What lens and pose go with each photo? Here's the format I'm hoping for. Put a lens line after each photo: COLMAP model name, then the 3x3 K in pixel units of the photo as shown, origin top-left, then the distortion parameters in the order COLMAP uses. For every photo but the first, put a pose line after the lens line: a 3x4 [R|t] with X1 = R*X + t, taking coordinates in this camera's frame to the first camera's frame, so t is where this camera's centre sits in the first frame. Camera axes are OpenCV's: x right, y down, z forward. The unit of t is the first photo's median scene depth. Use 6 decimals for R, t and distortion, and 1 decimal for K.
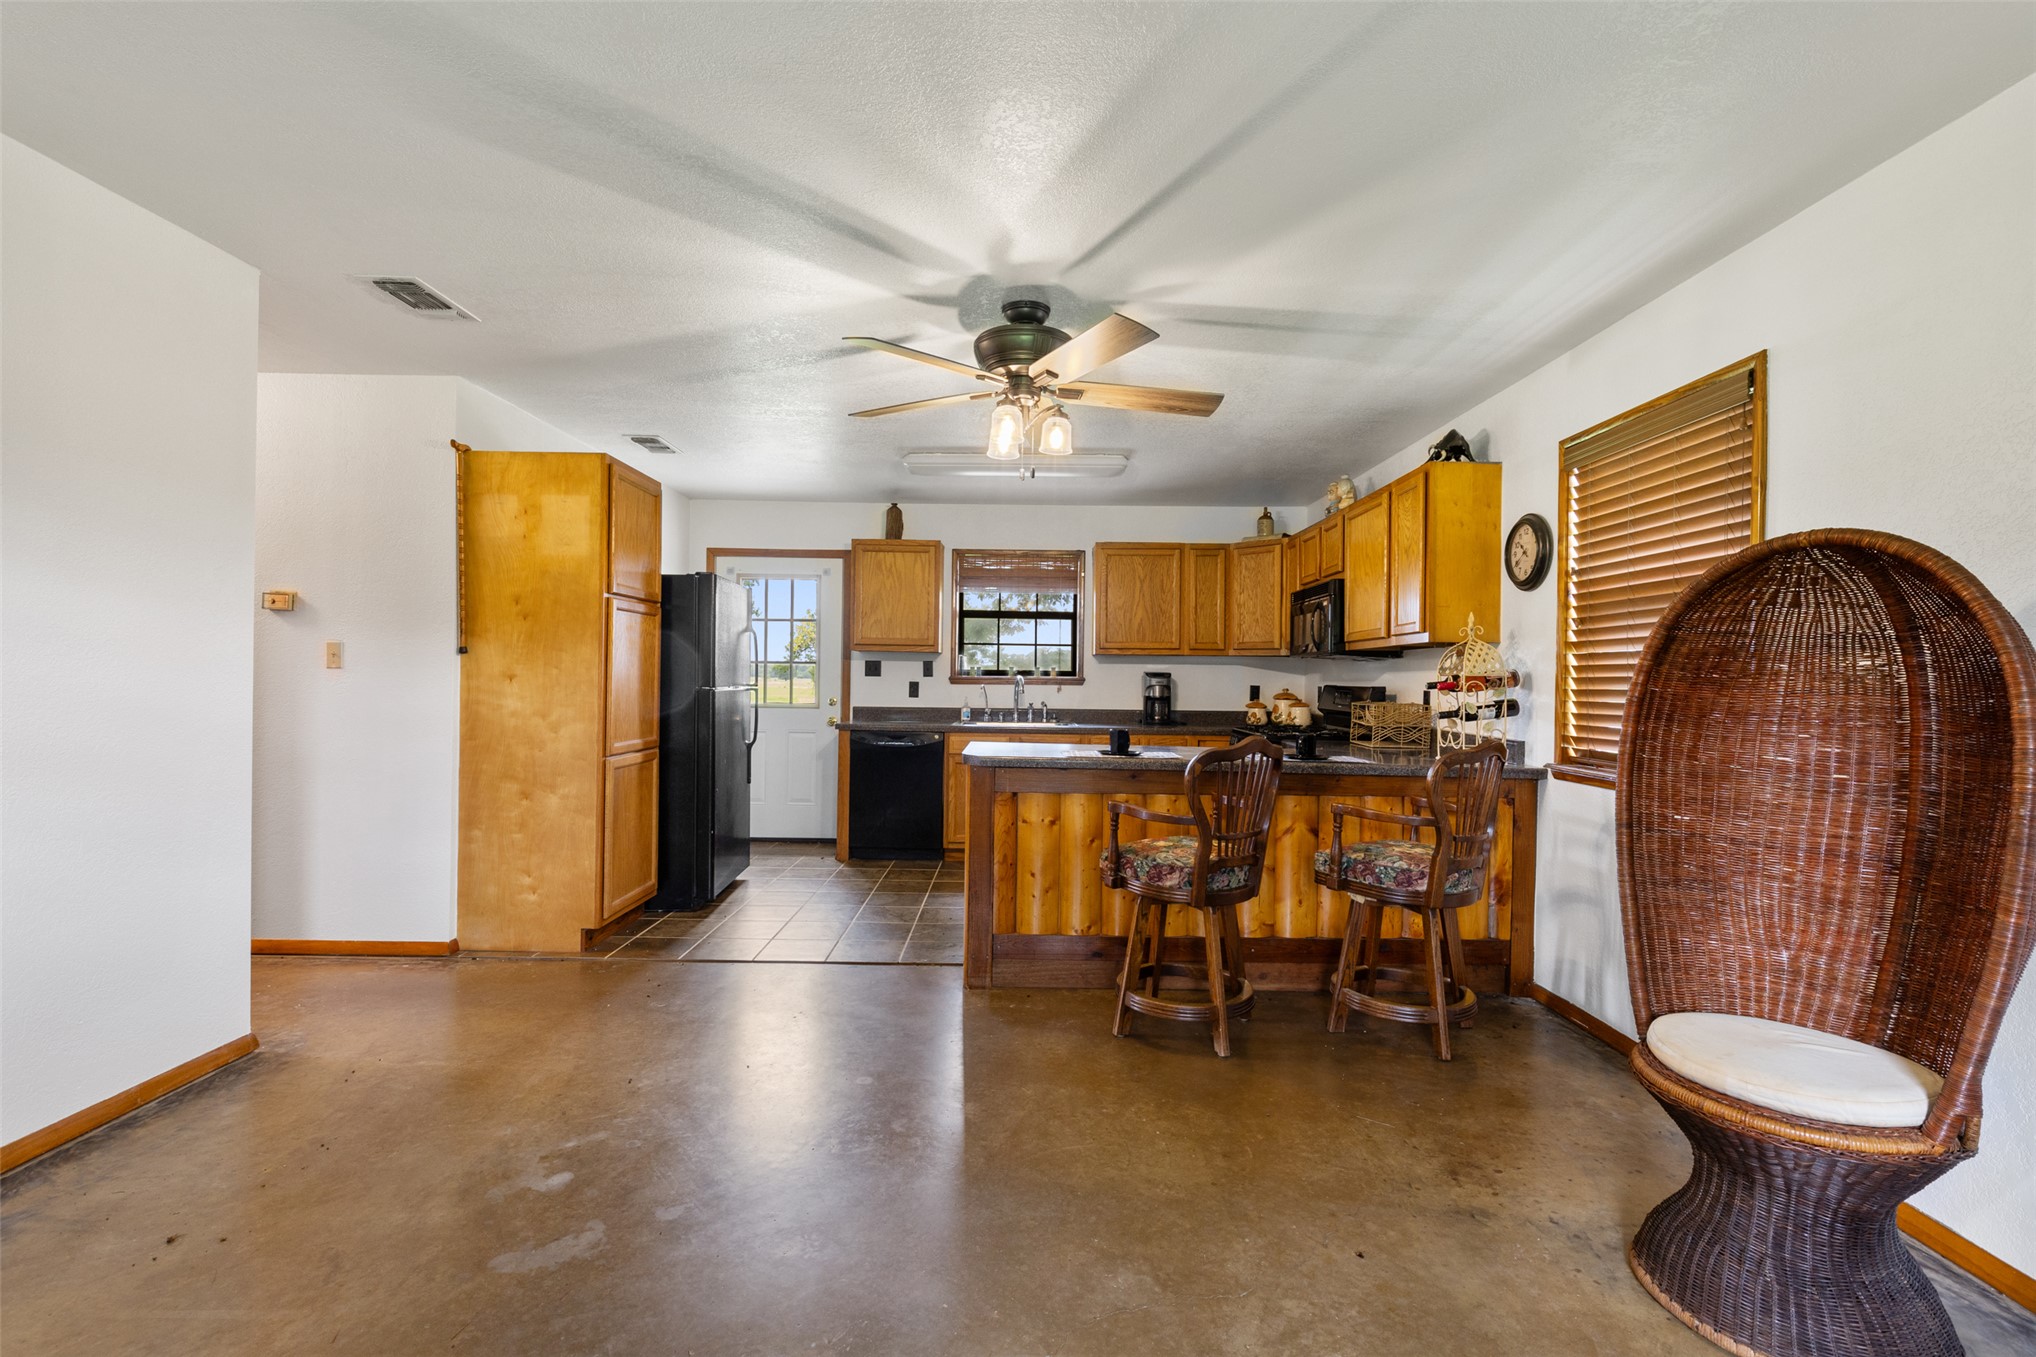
lens RADIAL K [[919.8, 0, 1016.0], [0, 919.8, 677.5], [0, 0, 1]] dist [0.004422, -0.001458]
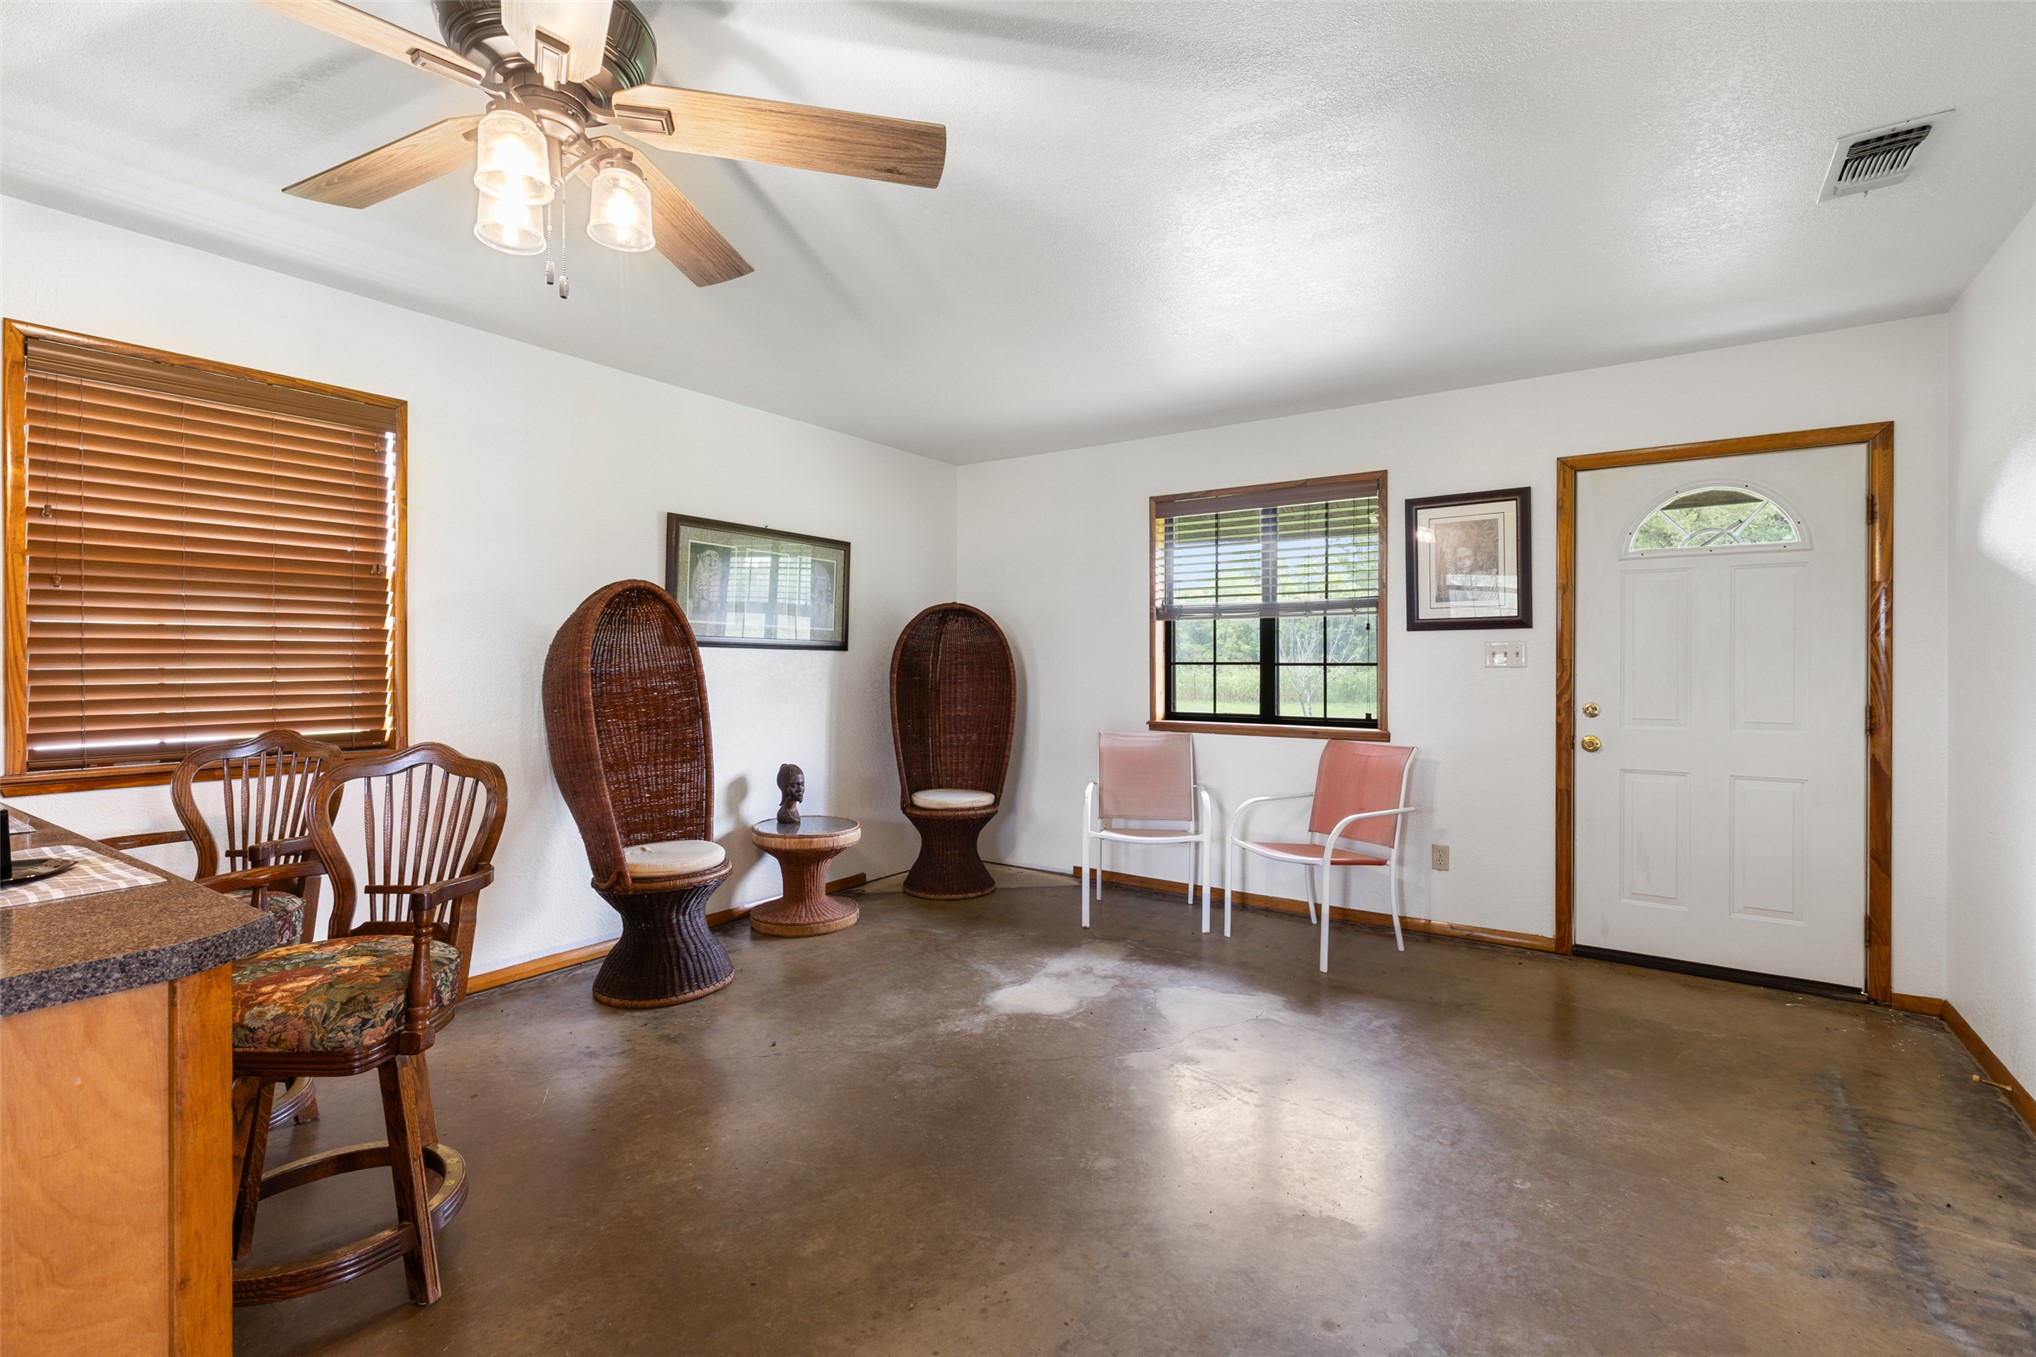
lens RADIAL K [[919.8, 0, 1012.7], [0, 919.8, 665.0], [0, 0, 1]] dist [0.004422, -0.001458]
pose [[-0.825335, -0.019397, 0.564310, -0.327186], [-0.014631, 0.999809, 0.012968, -0.008667], [-0.564453, 0.002447, -0.825461, 0.838784]]
